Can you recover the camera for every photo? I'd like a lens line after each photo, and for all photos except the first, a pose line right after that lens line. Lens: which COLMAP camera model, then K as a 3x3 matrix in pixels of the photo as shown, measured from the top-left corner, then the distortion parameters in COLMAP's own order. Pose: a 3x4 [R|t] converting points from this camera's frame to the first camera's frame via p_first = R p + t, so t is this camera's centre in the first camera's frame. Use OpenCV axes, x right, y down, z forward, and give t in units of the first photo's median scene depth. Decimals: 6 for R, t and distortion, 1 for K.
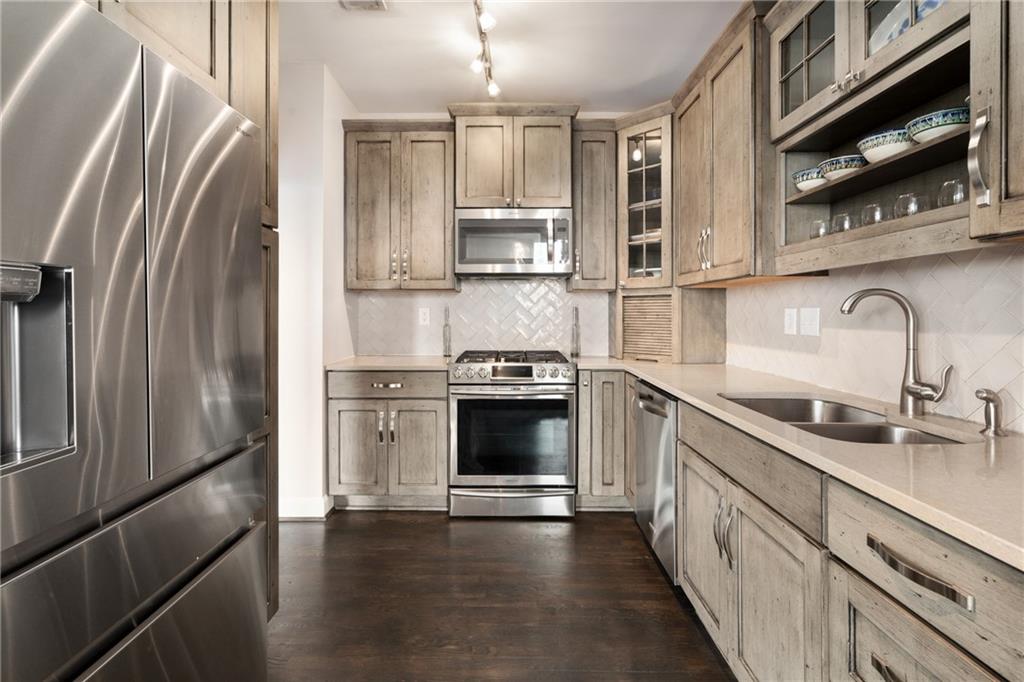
lens RADIAL K [[488.3, 0, 511.6], [0, 488.3, 309.9], [0, 0, 1]] dist [-0.000810, 0.000418]
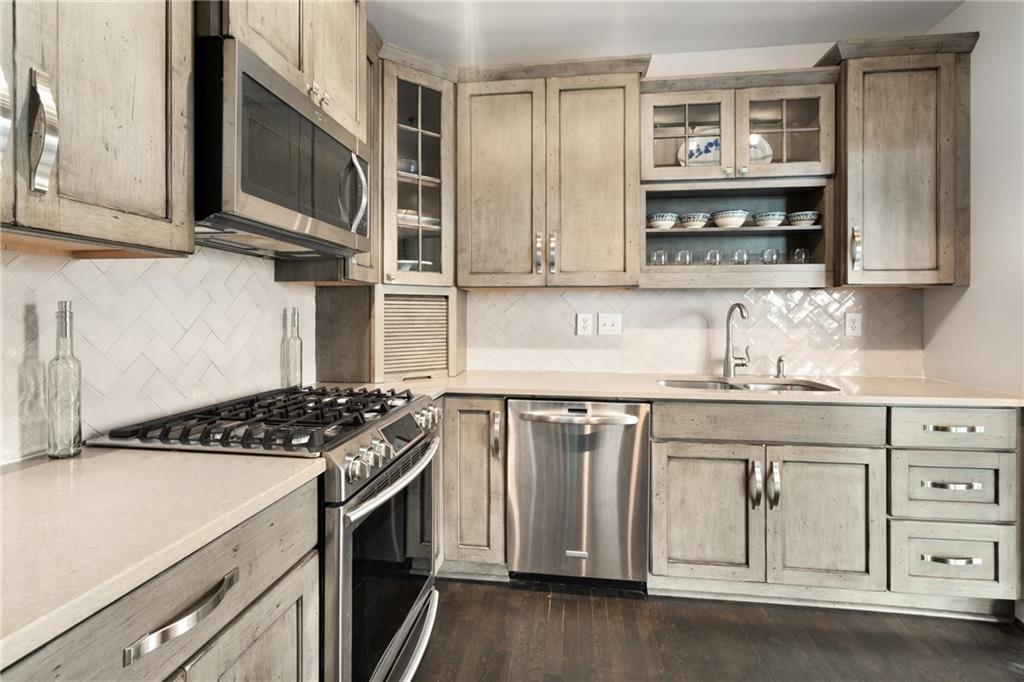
lens RADIAL K [[464.5, 0, 512.0], [0, 464.5, 313.7], [0, 0, 1]] dist [0.000117, -0.000009]
pose [[0.133838, 0.003129, 0.990998, -0.471360], [-0.007110, 0.999972, -0.002197, 0.000717], [-0.990978, -0.006752, 0.133857, 0.810344]]
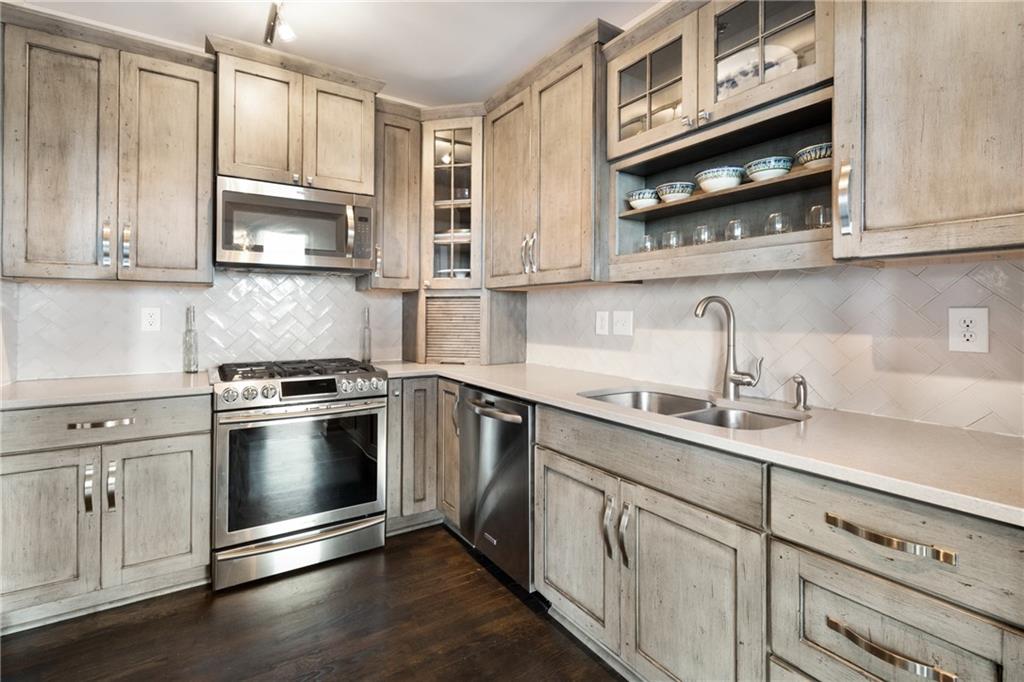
lens RADIAL K [[475.6, 0, 536.5], [0, 475.6, 308.6], [0, 0, 1]] dist [-0.000915, 0.000742]
pose [[0.826997, 0.007257, 0.562160, -0.128871], [-0.005422, 0.999973, -0.004932, -0.002272], [-0.562181, 0.001031, 0.827014, 0.131981]]
